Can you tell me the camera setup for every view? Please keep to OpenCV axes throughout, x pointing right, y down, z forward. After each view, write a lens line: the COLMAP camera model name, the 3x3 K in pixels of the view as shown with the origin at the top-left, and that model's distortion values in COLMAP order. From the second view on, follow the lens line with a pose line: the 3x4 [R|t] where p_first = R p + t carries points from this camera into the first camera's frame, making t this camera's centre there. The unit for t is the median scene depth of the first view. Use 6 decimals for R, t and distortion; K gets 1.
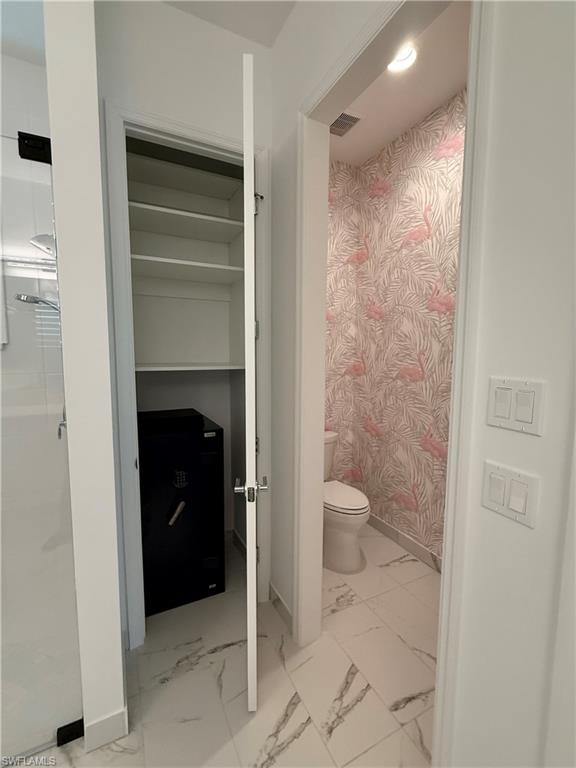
lens RADIAL K [[343.3, 0, 288.0], [0, 343.3, 384.0], [0, 0, 1]] dist [0.000609, 0.000404]
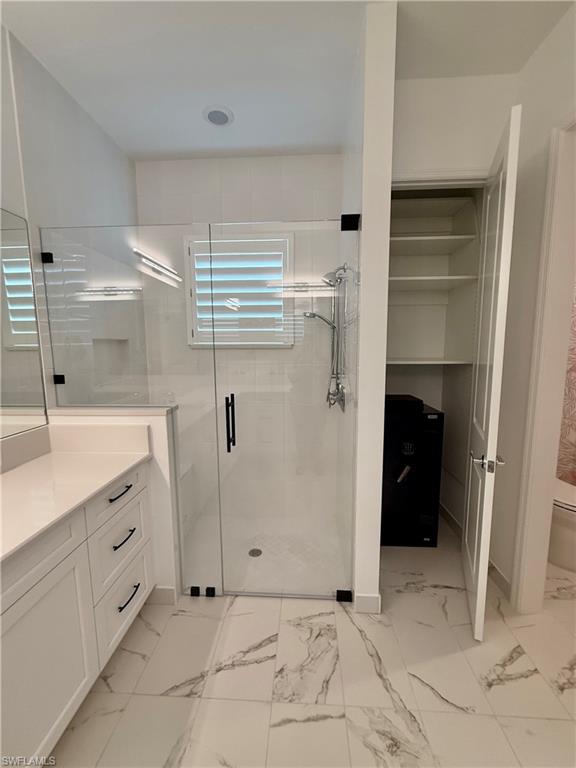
lens RADIAL K [[308.1, 0, 288.6], [0, 308.1, 381.4], [0, 0, 1]] dist [-0.000771, 0.000564]
pose [[0.866013, 0.049887, -0.497527, -0.175851], [-0.039618, 0.998728, 0.031182, 0.009754], [0.498450, -0.007293, 0.866888, -0.276676]]
